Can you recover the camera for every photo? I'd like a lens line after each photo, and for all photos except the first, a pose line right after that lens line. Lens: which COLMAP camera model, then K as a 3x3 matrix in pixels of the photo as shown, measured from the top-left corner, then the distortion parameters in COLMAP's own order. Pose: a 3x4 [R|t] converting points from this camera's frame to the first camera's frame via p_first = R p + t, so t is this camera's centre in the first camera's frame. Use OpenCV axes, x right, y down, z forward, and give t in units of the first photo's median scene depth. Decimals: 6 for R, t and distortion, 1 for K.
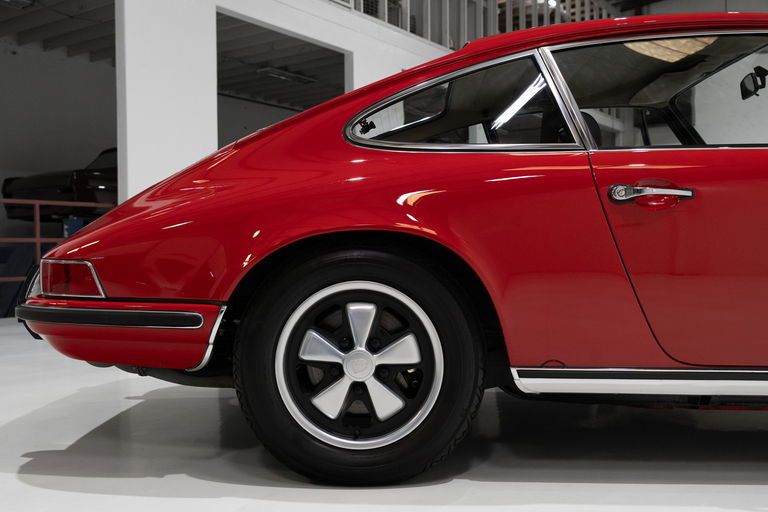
lens RADIAL K [[765.4, 0, 384.0], [0, 765.4, 256.0], [0, 0, 1]] dist [-0.005857, -0.001973]
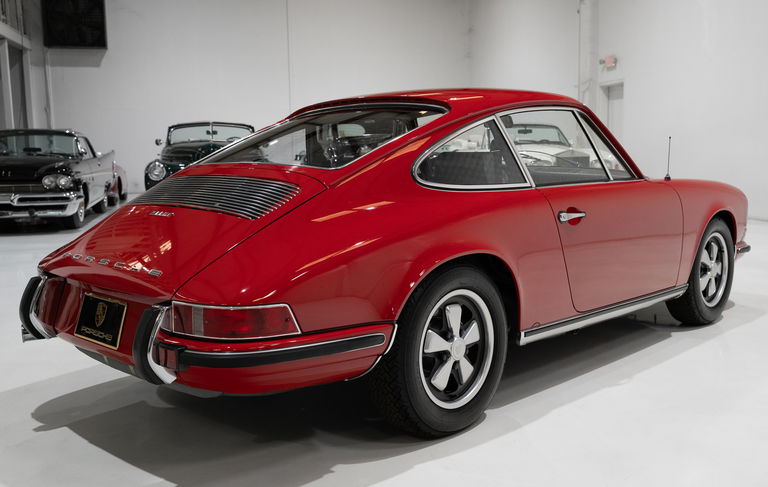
lens RADIAL K [[775.1, 0, 384.0], [0, 775.1, 243.5], [0, 0, 1]] dist [0.007471, -0.004131]
pose [[0.676803, -0.091645, 0.730437, -1.142927], [0.016895, 0.993893, 0.109045, -0.207183], [-0.735970, -0.061461, 0.674219, 0.147425]]
